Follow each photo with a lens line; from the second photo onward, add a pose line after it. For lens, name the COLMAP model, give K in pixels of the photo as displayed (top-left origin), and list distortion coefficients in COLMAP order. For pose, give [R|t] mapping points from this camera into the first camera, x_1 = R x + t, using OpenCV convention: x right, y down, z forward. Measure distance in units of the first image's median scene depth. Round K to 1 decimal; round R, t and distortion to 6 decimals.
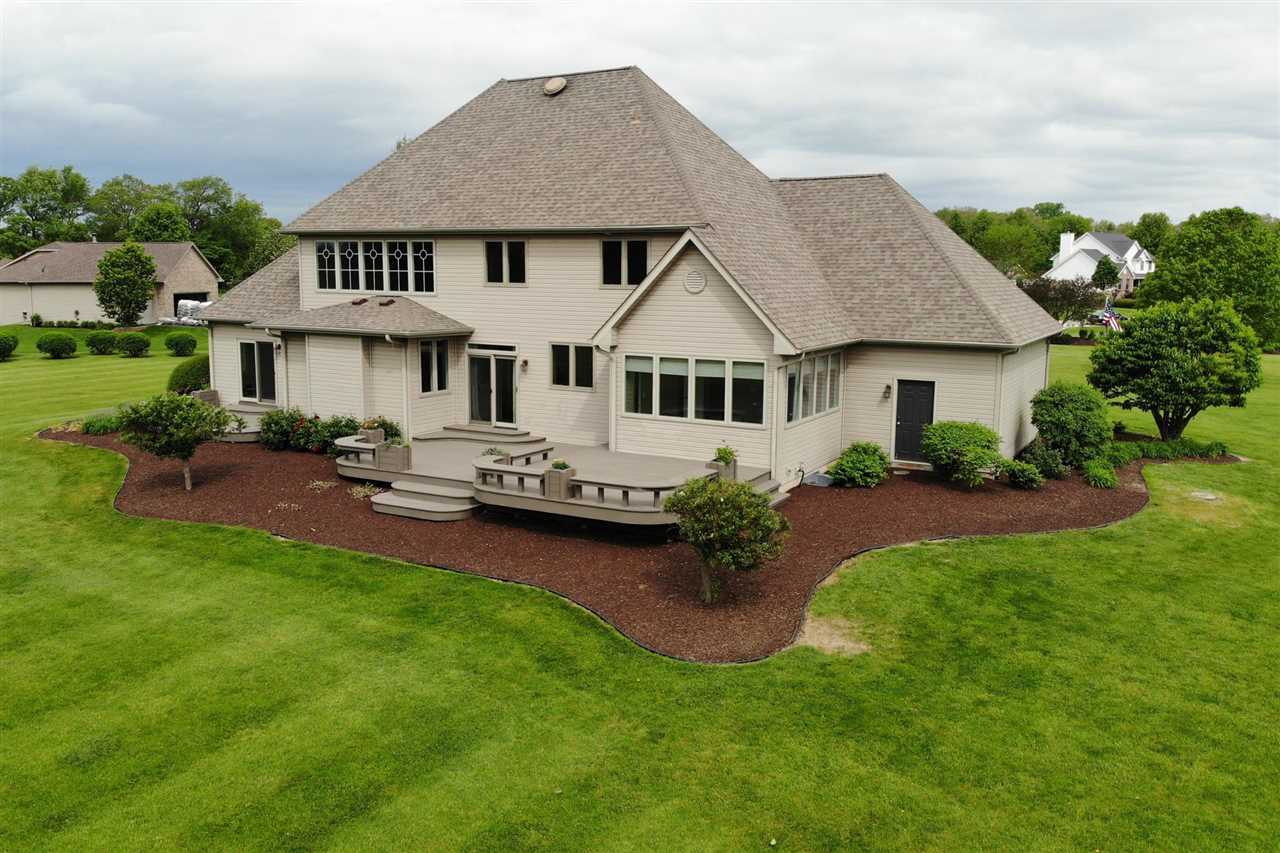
lens RADIAL K [[936.0, 0, 633.8], [0, 936.0, 434.1], [0, 0, 1]] dist [-0.001359, 0.000735]
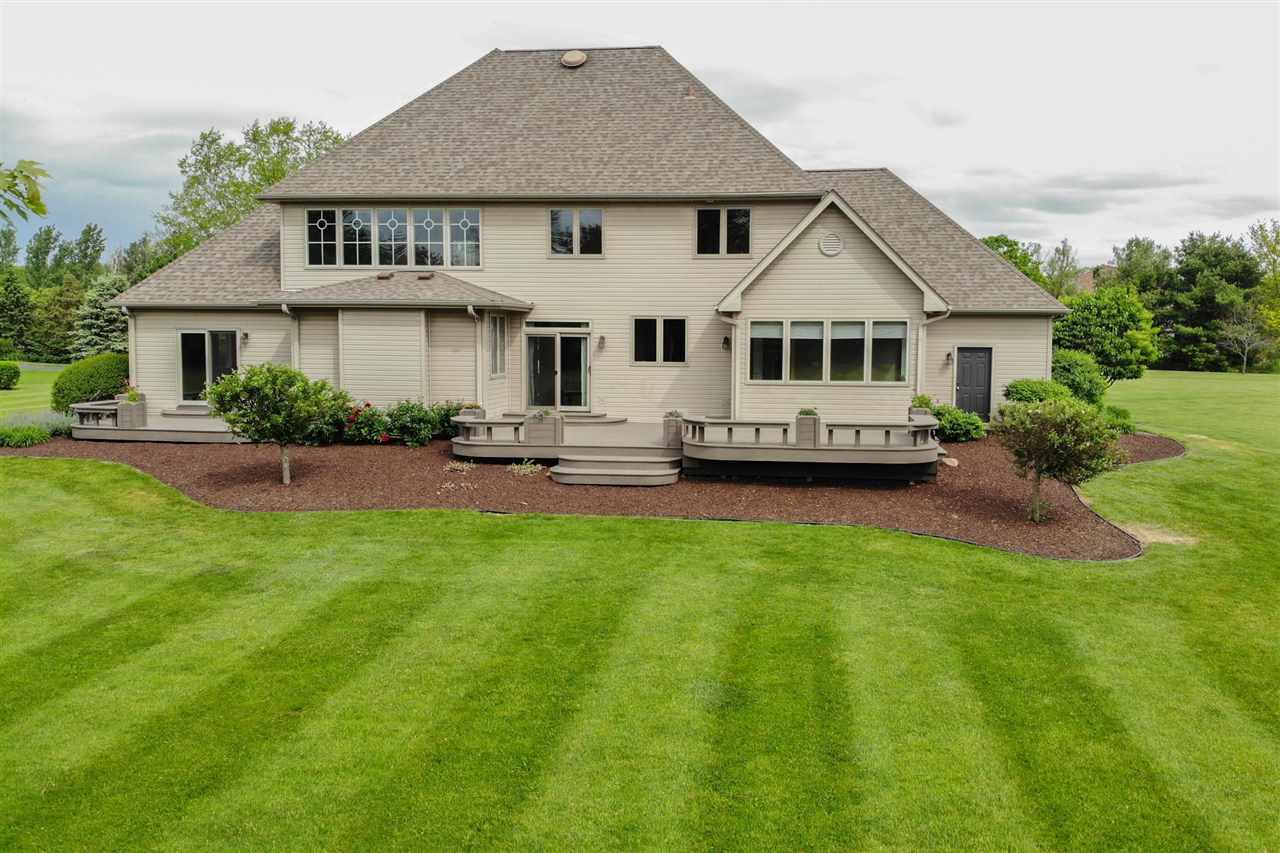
lens RADIAL K [[970.6, 0, 640.0], [0, 970.6, 426.5], [0, 0, 1]] dist [-0.000412, -0.002202]
pose [[0.925830, -0.037704, 0.376054, -0.451340], [0.064297, 0.996220, -0.058414, 0.069877], [-0.372430, 0.078261, 0.924755, 0.099340]]
